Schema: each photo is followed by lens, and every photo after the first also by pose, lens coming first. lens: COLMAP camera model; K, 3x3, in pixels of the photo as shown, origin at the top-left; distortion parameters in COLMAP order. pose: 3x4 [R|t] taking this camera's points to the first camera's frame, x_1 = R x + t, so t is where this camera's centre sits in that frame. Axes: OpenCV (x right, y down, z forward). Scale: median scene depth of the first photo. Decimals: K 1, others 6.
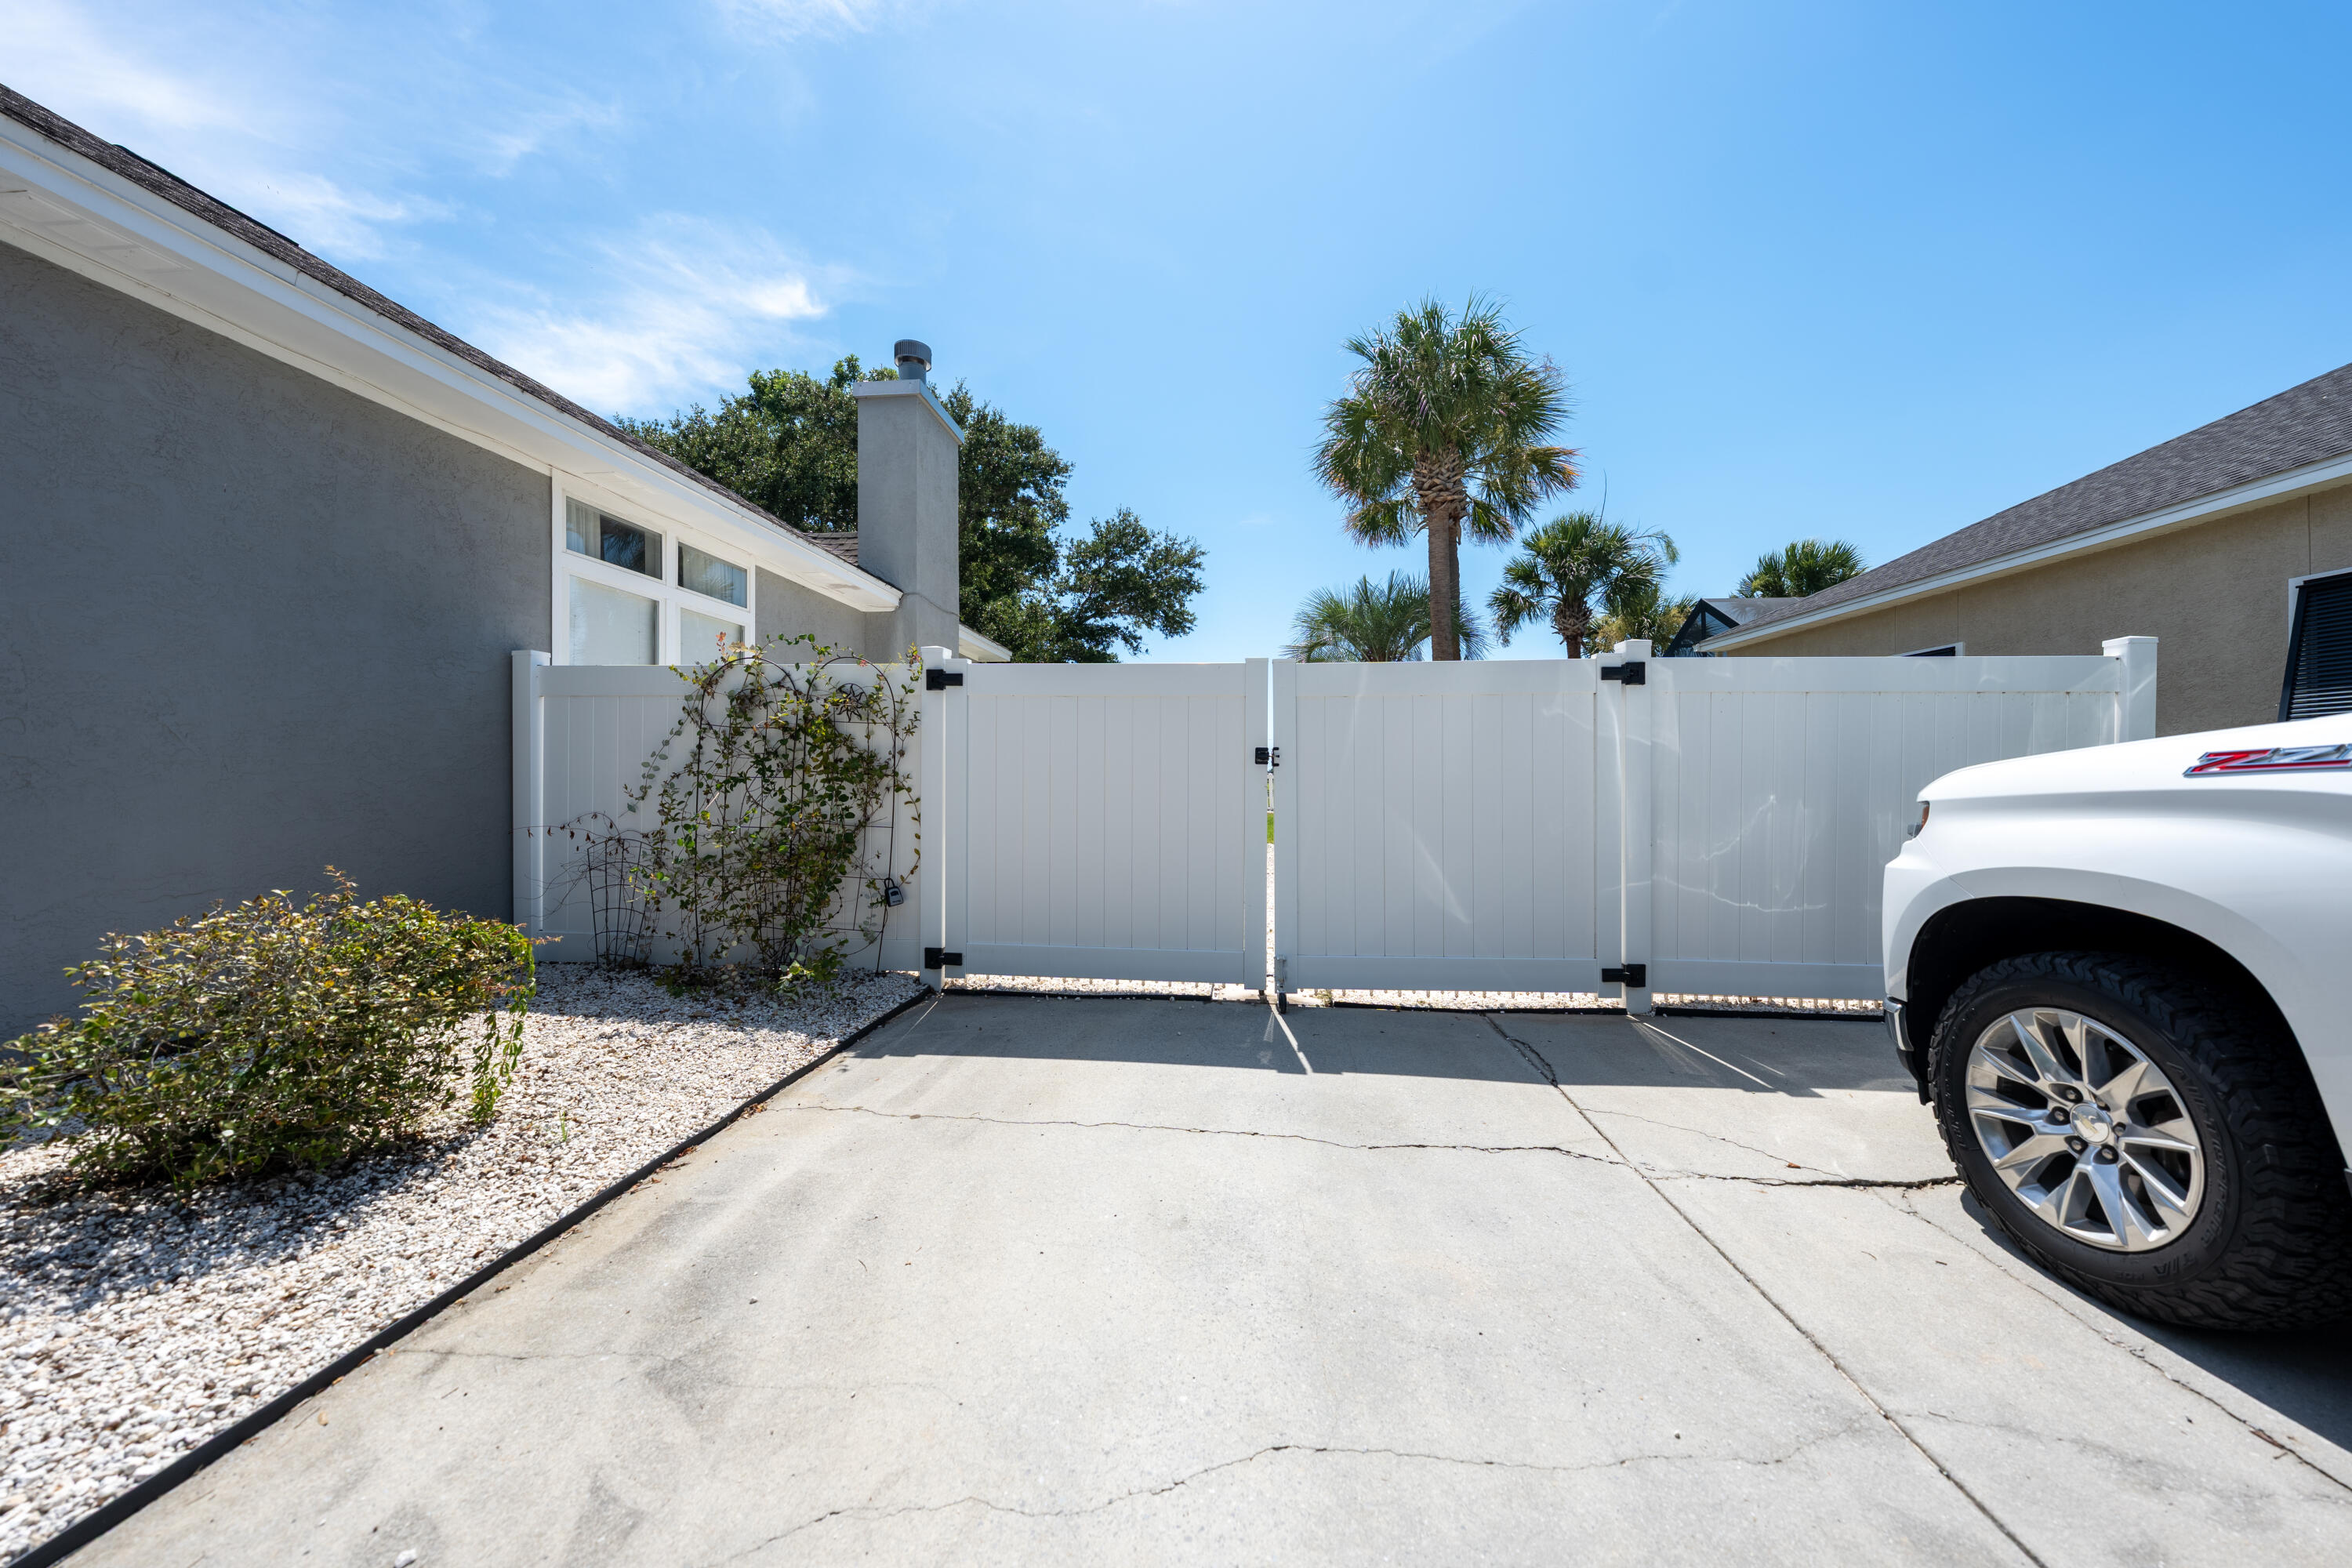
lens RADIAL K [[821.5, 0, 1179.0], [0, 821.5, 780.5], [0, 0, 1]] dist [0.000908, 0.000509]
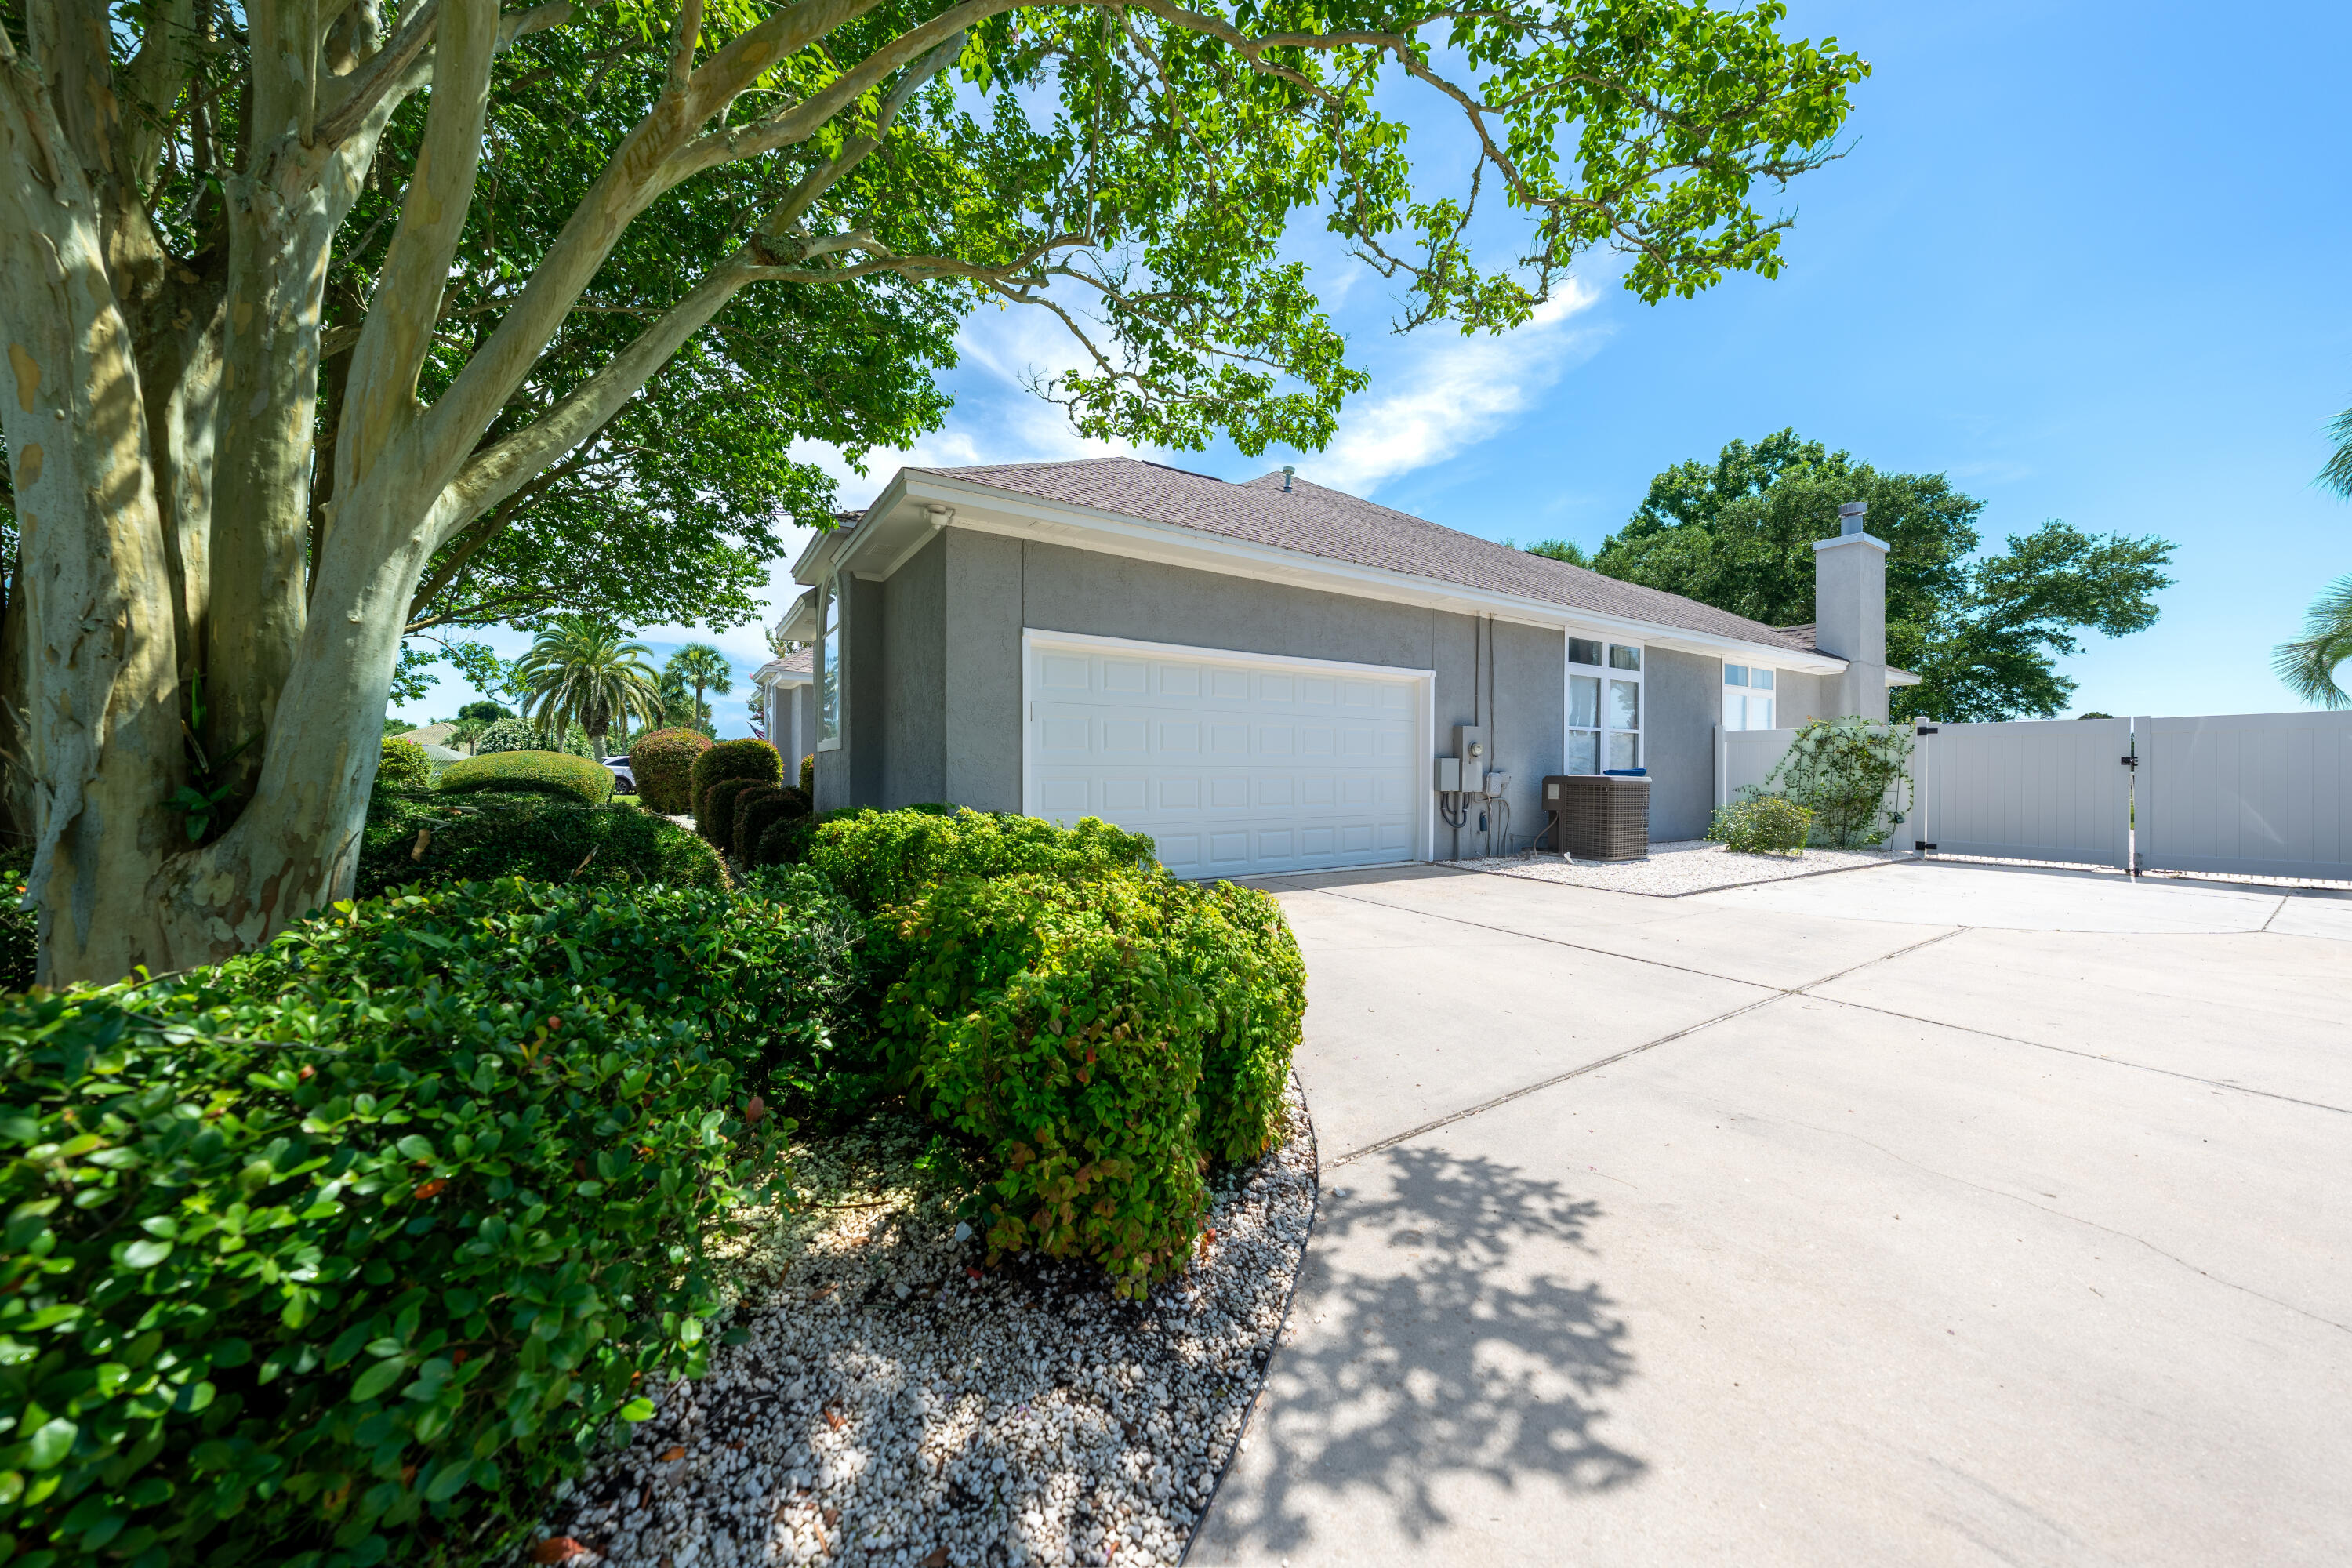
lens RADIAL K [[808.3, 0, 1176.0], [0, 808.3, 784.0], [0, 0, 1]] dist [0.000590, 0.000199]
pose [[0.623929, 0.010812, -0.781407, 0.050457], [-0.006102, 0.999941, 0.008964, 0.006621], [0.781458, -0.000825, 0.623958, -0.570733]]
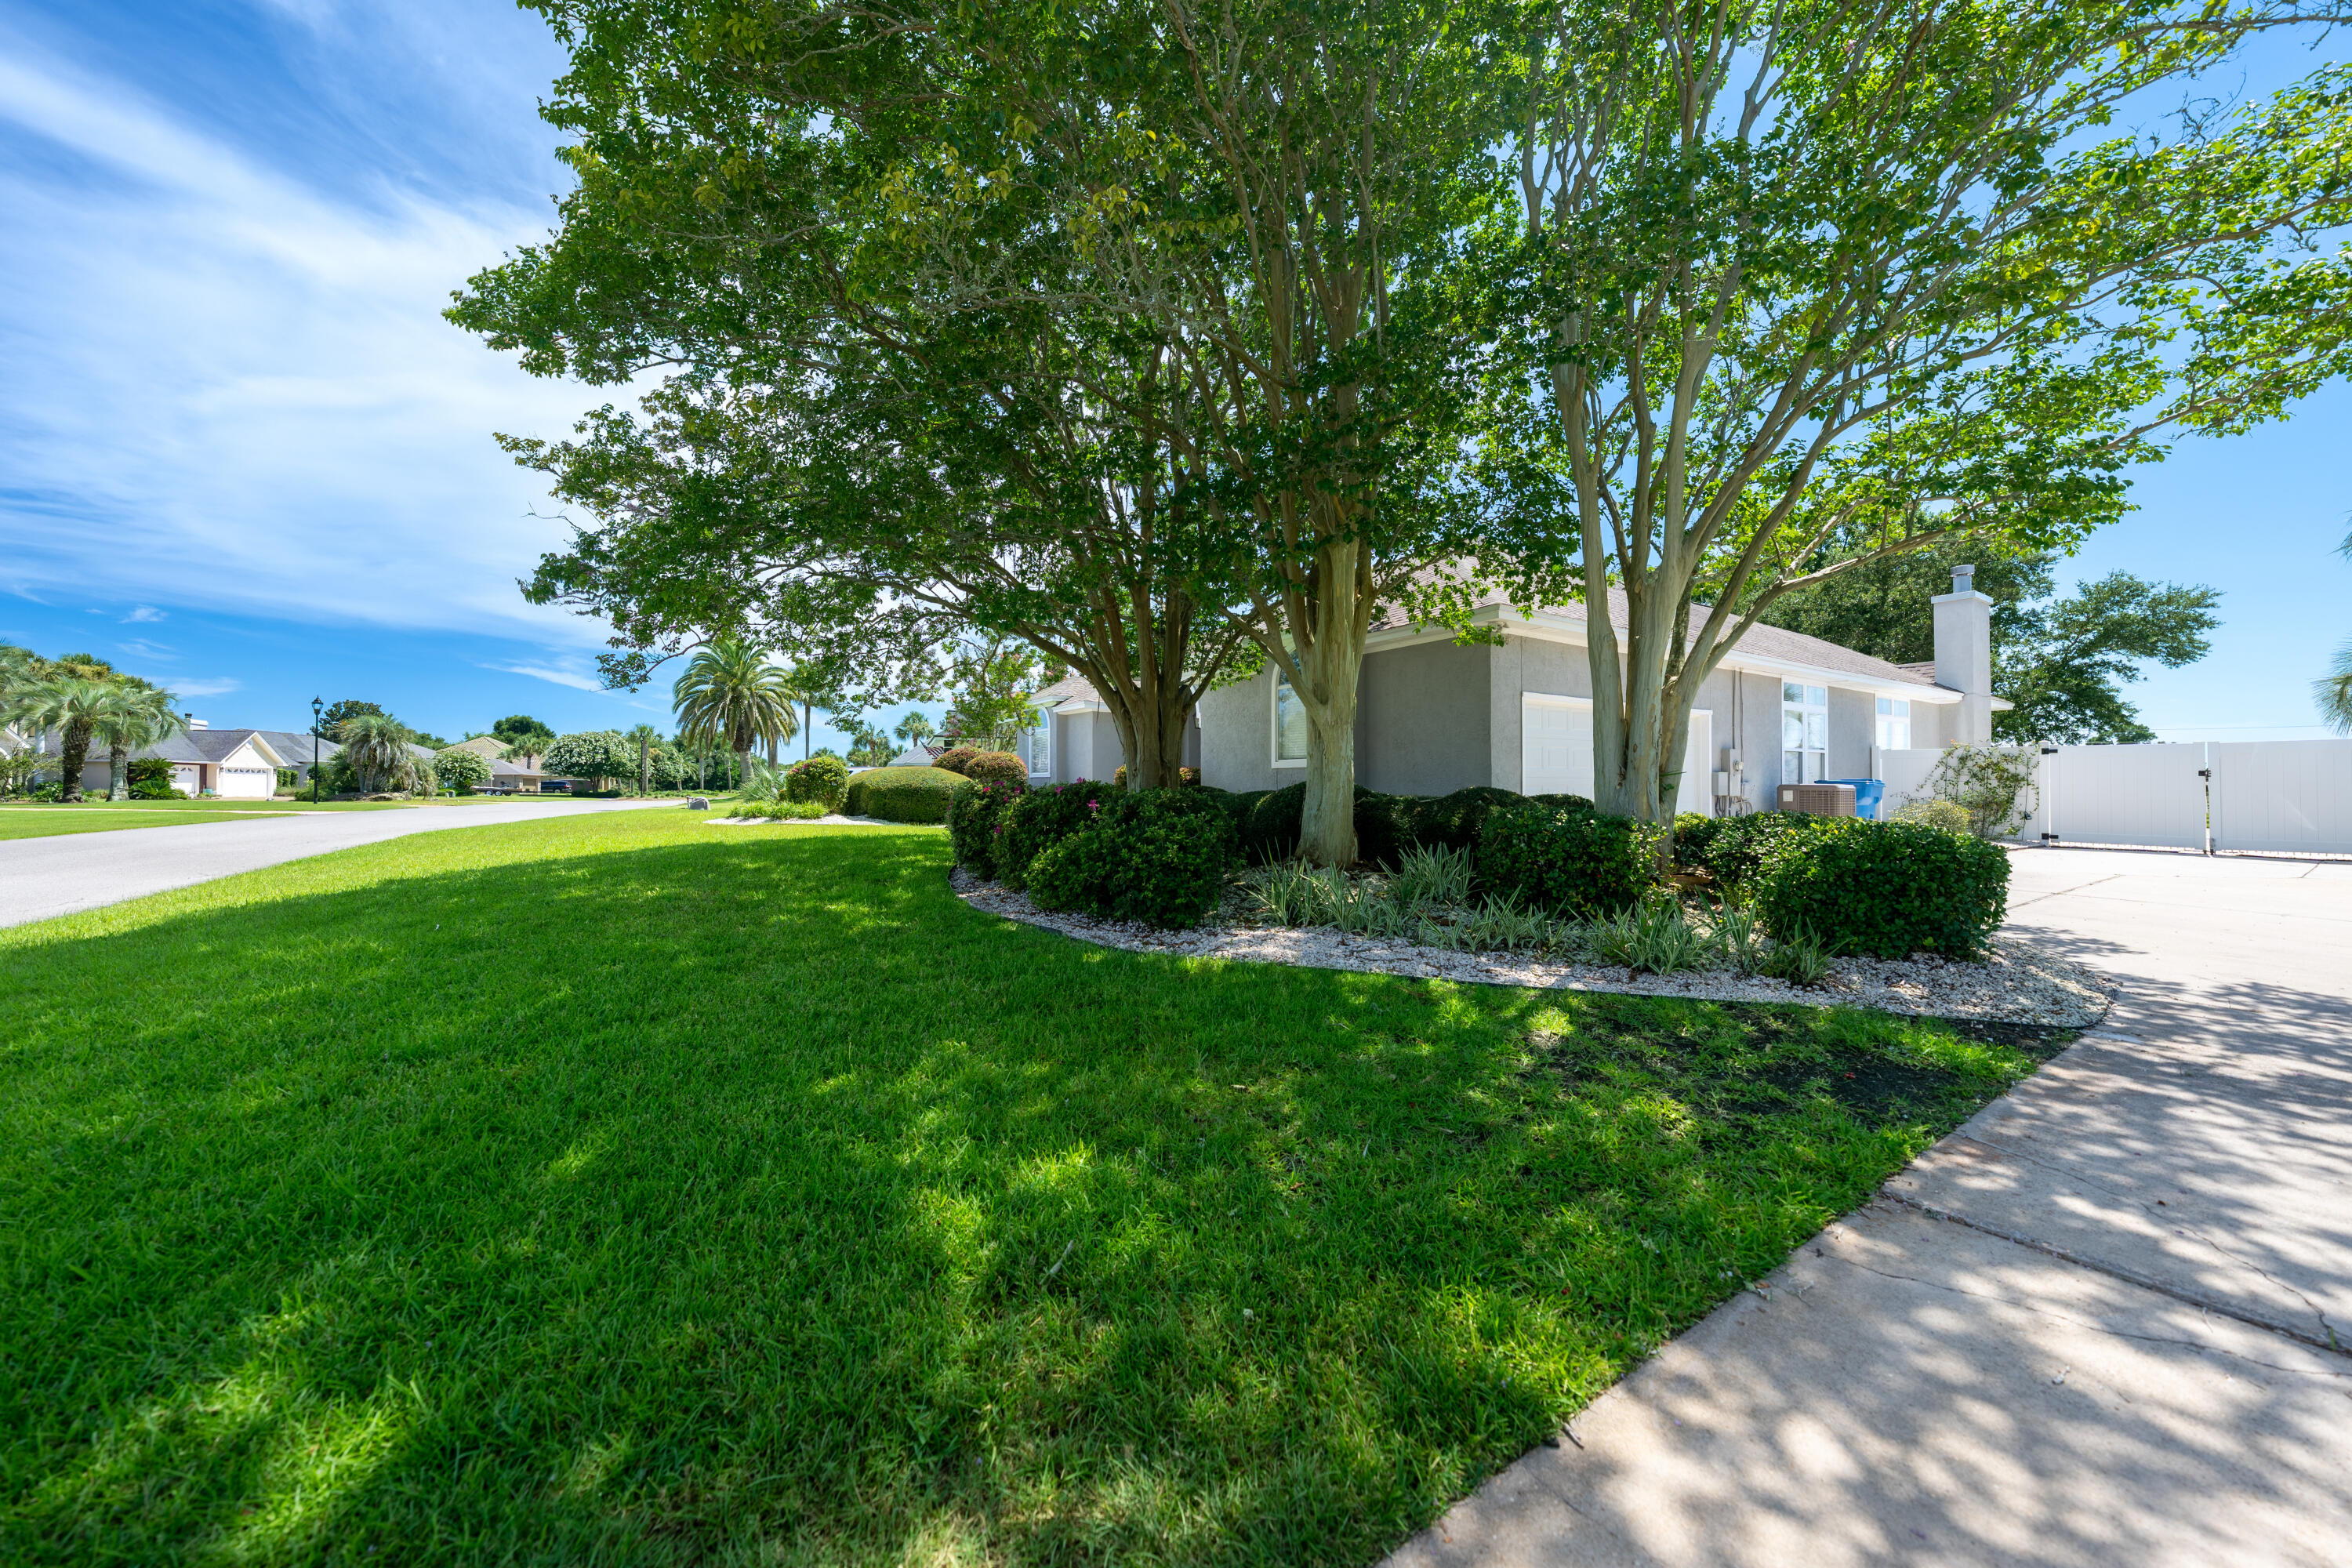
lens RADIAL K [[825.6, 0, 1188.7], [0, 825.6, 779.3], [0, 0, 1]] dist [0.001433, 0.000027]
pose [[0.622762, -0.007524, -0.782375, 0.039397], [-0.004575, 0.999902, -0.013258, 0.012460], [0.782398, 0.011835, 0.622666, -0.954178]]
